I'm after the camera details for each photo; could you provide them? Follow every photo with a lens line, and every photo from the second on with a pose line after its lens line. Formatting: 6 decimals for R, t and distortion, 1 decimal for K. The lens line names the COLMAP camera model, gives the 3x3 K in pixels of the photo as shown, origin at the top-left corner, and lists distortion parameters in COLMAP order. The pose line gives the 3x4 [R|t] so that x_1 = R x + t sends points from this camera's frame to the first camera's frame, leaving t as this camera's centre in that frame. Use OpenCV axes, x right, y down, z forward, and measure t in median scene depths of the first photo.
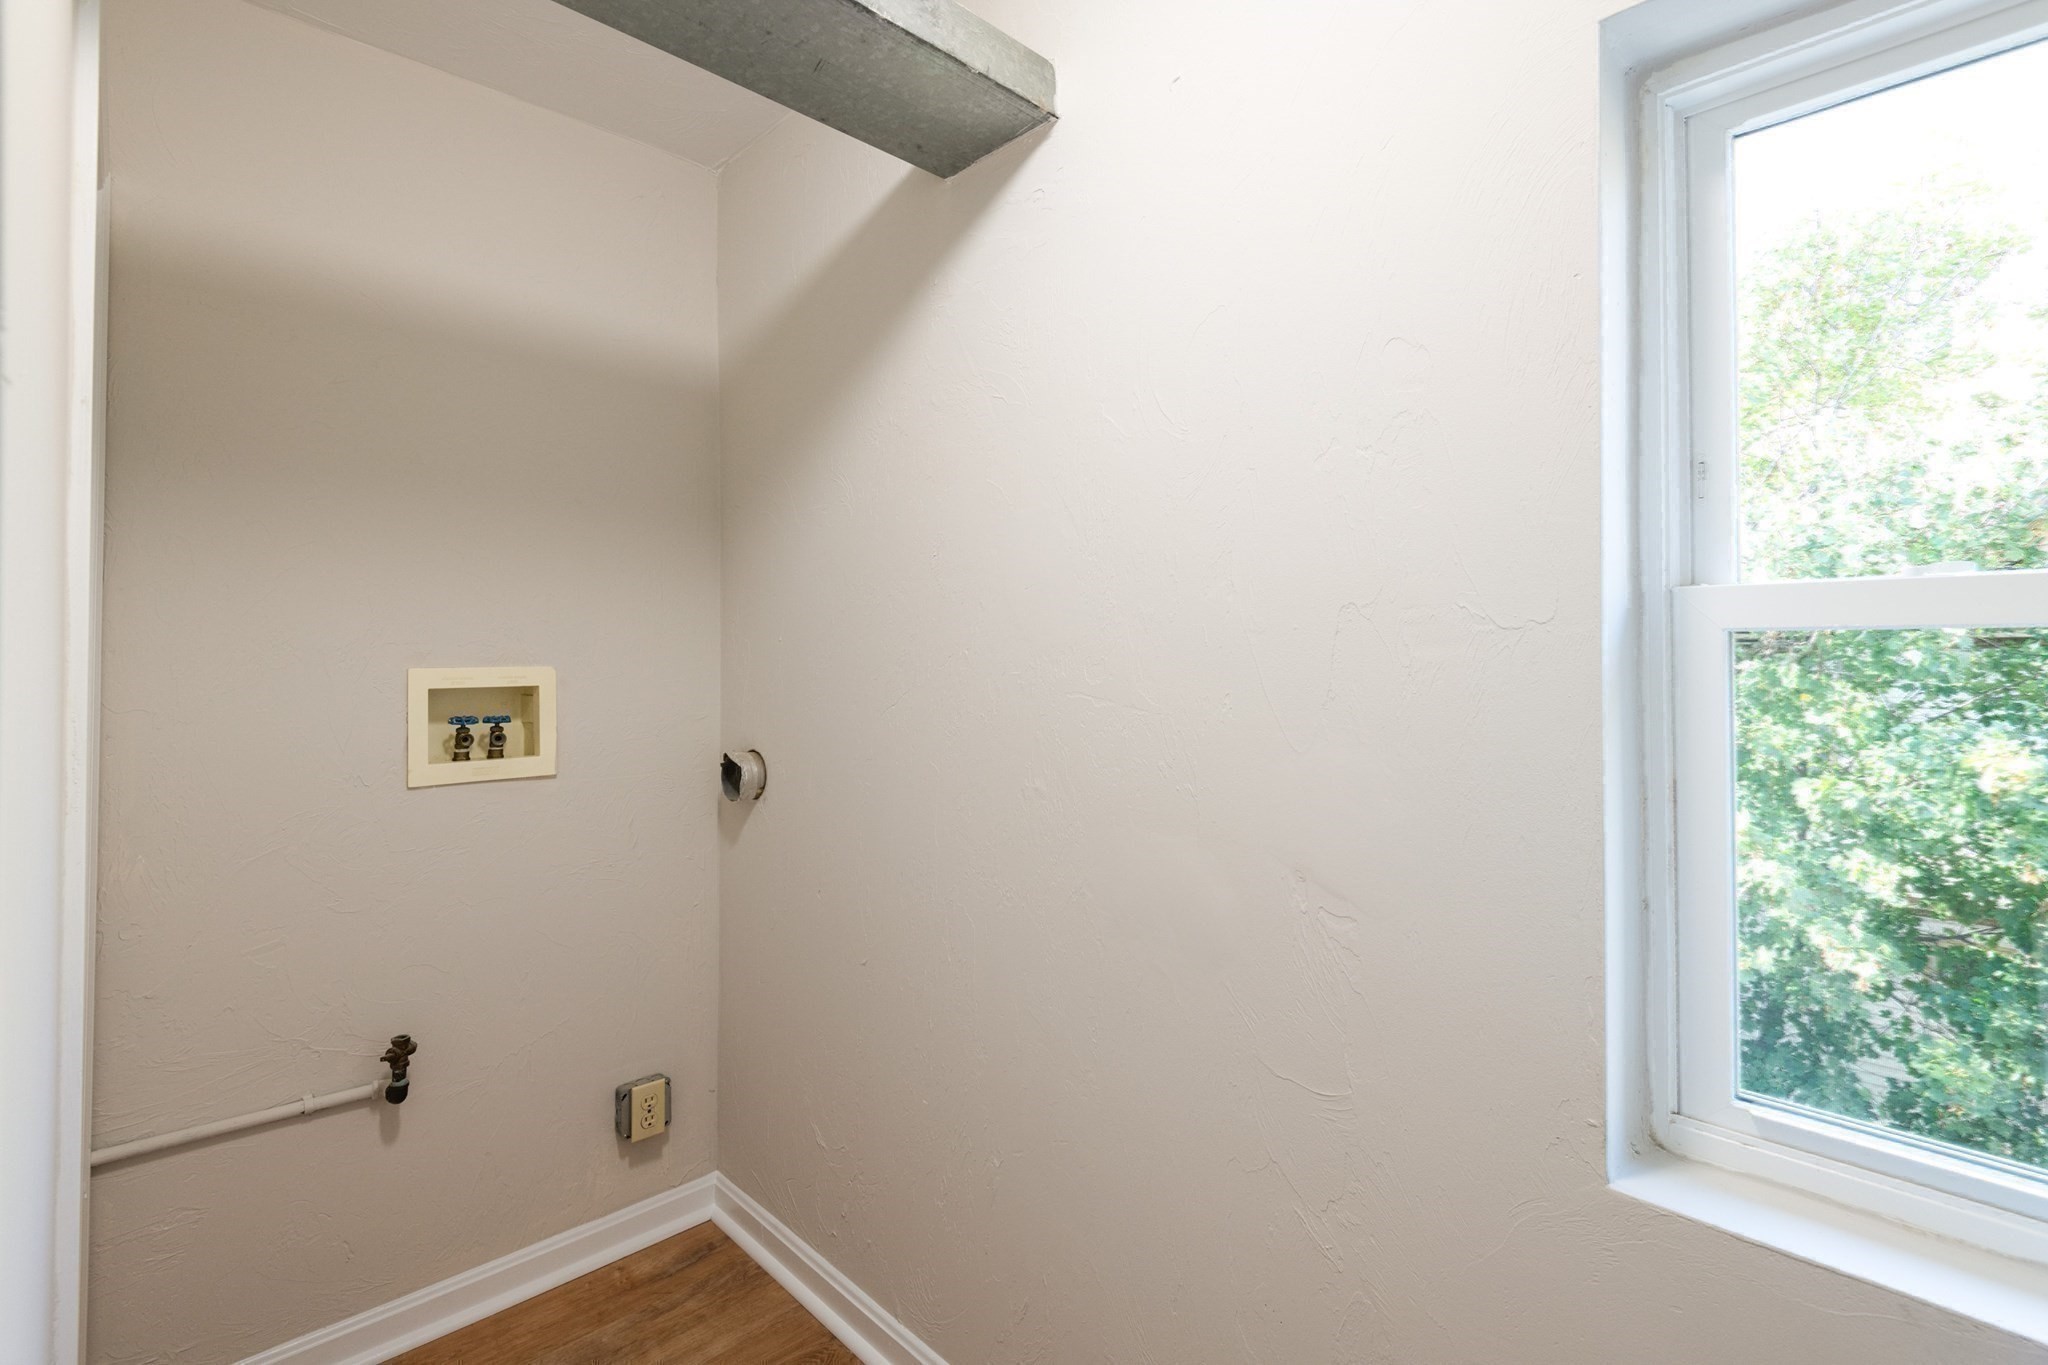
lens RADIAL K [[938.2, 0, 1043.7], [0, 938.2, 629.7], [0, 0, 1]] dist [0.009236, -0.005095]
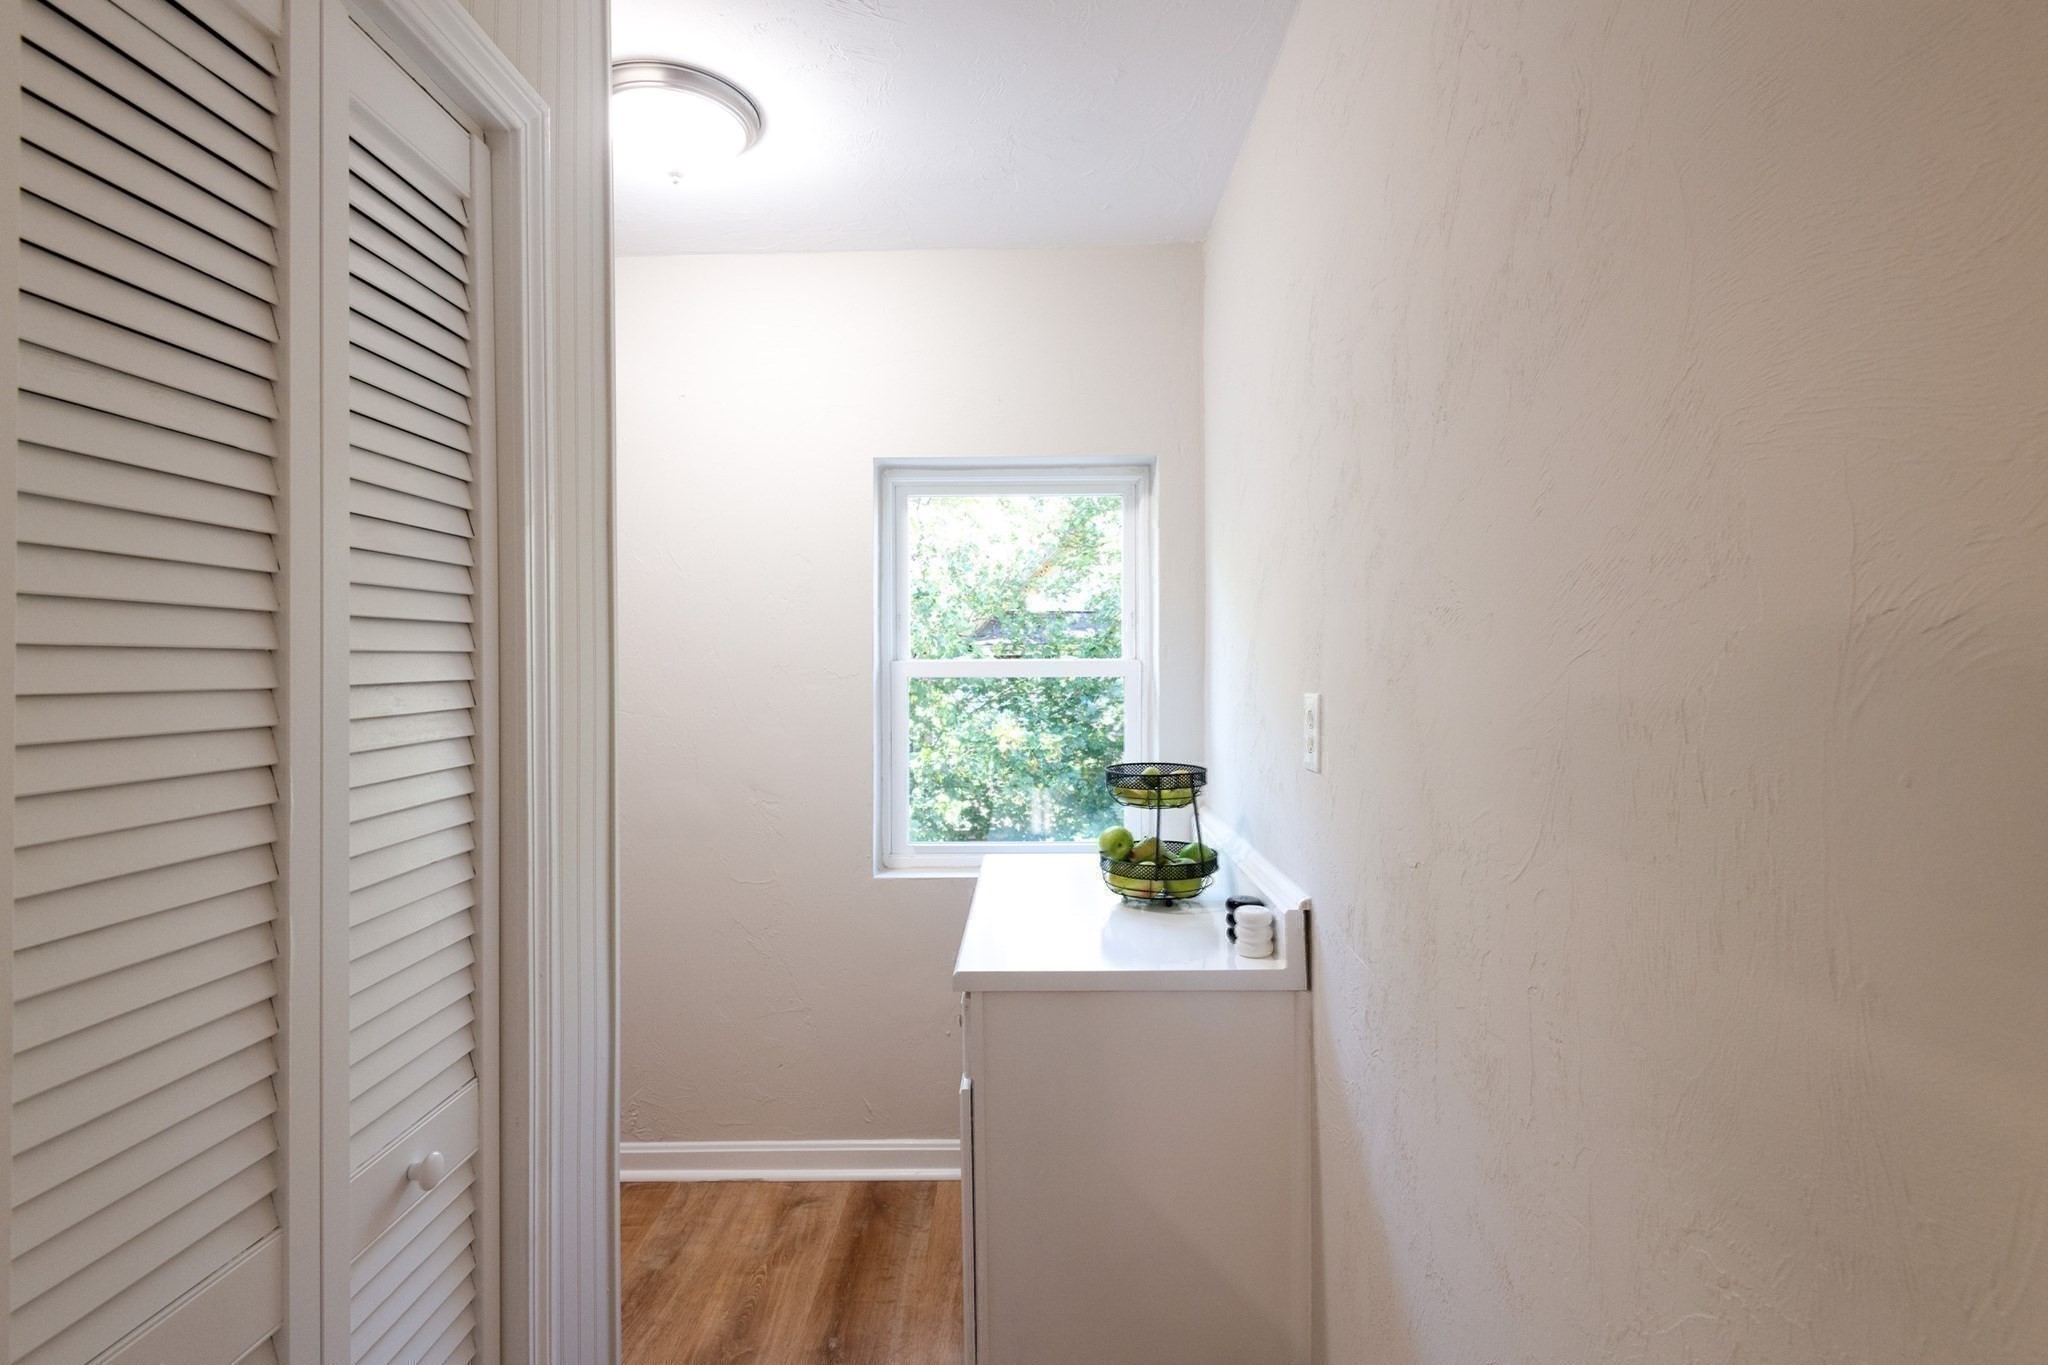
lens RADIAL K [[938.2, 0, 1024.8], [0, 938.2, 670.1], [0, 0, 1]] dist [0.009236, -0.005095]
pose [[0.695866, -0.011632, 0.718077, -0.129073], [-0.010720, 0.999589, 0.026580, -0.012703], [-0.718091, -0.026194, 0.695456, -0.148594]]
